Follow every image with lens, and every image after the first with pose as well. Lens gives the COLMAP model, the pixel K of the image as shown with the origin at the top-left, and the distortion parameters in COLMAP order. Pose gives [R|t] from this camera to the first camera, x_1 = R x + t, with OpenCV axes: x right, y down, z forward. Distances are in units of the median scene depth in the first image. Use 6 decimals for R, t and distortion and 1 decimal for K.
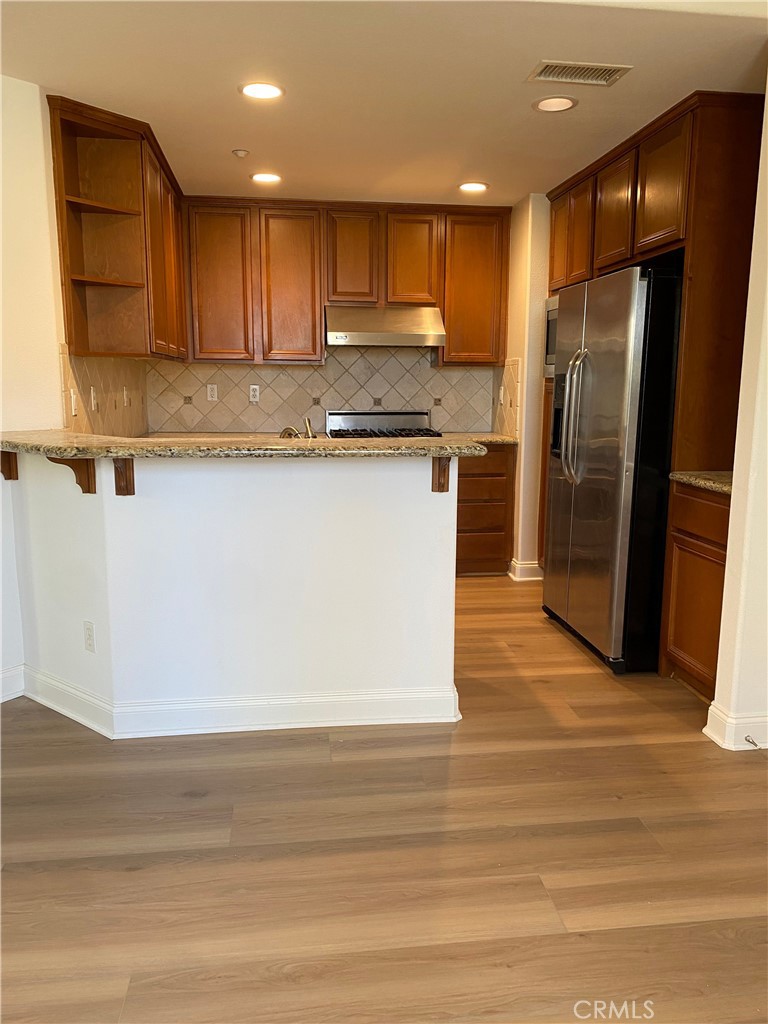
lens RADIAL K [[766.9, 0, 391.5], [0, 766.9, 518.5], [0, 0, 1]] dist [0.026150, -0.016409]
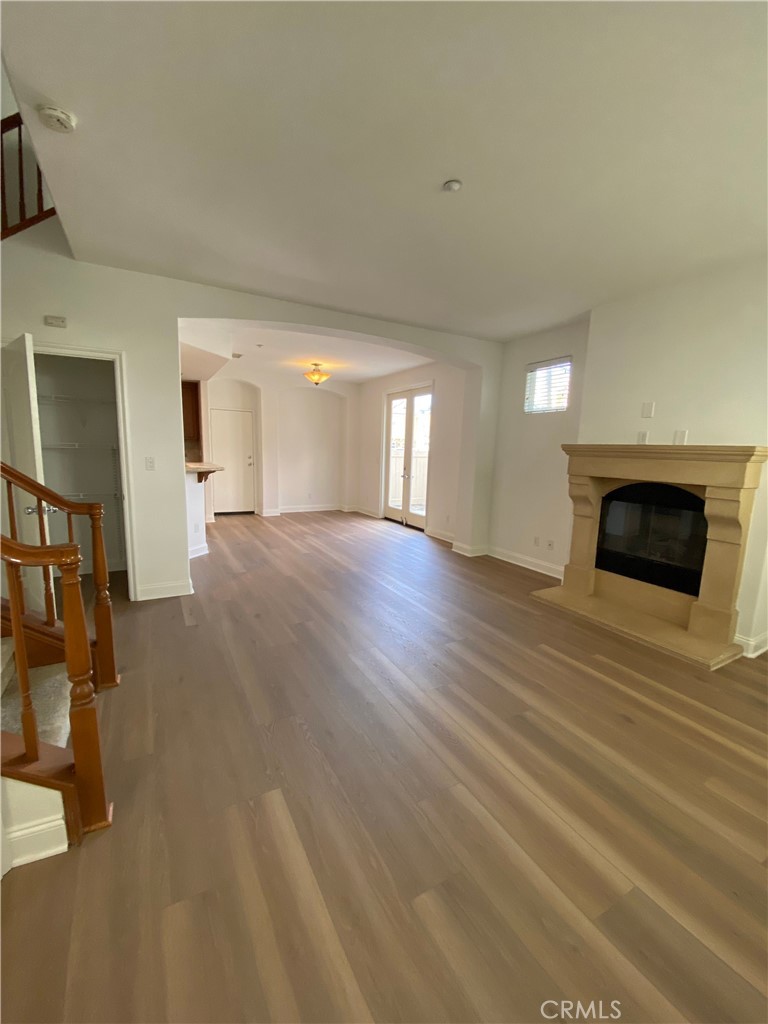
lens RADIAL K [[410.6, 0, 387.6], [0, 410.6, 510.6], [0, 0, 1]] dist [0.000306, -0.011832]
pose [[-0.361281, -0.158124, 0.918952, -2.307181], [0.124685, 0.968474, 0.215664, -0.192393], [-0.924083, 0.192495, -0.330176, 0.817597]]
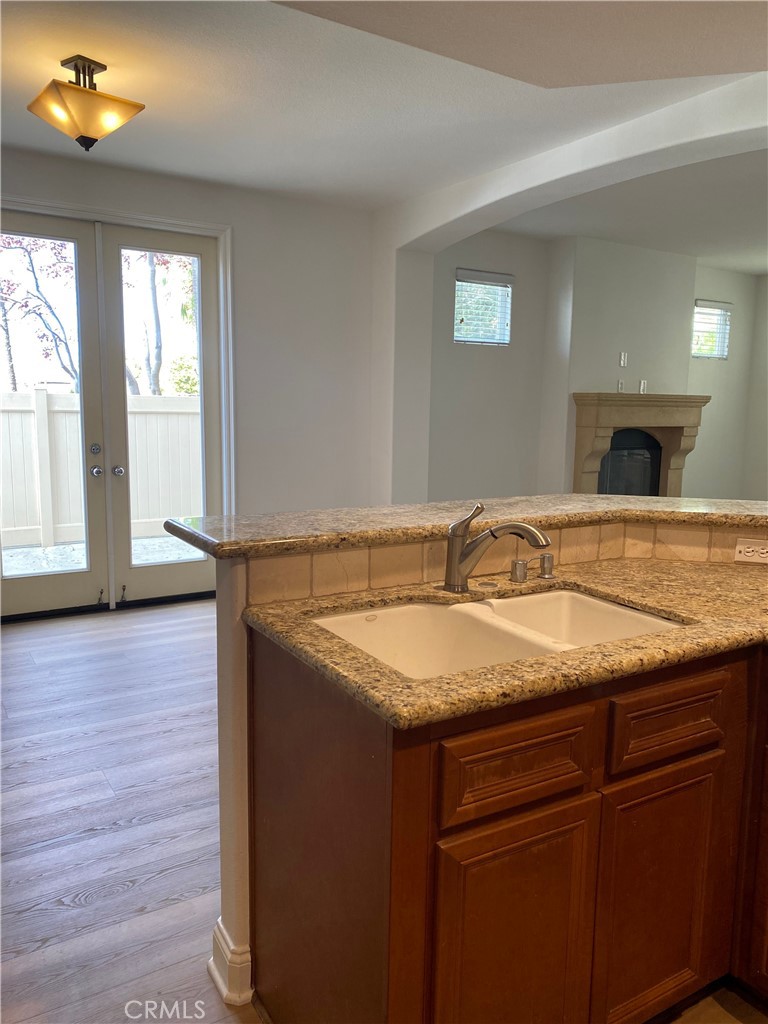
lens RADIAL K [[766.9, 0, 383.9], [0, 766.9, 512.8], [0, 0, 1]] dist [0.026150, -0.016409]
pose [[-0.914122, 0.033932, -0.404017, 0.217447], [-0.093074, 0.952316, 0.290571, -0.293331], [0.394612, 0.303221, -0.867375, 1.560509]]
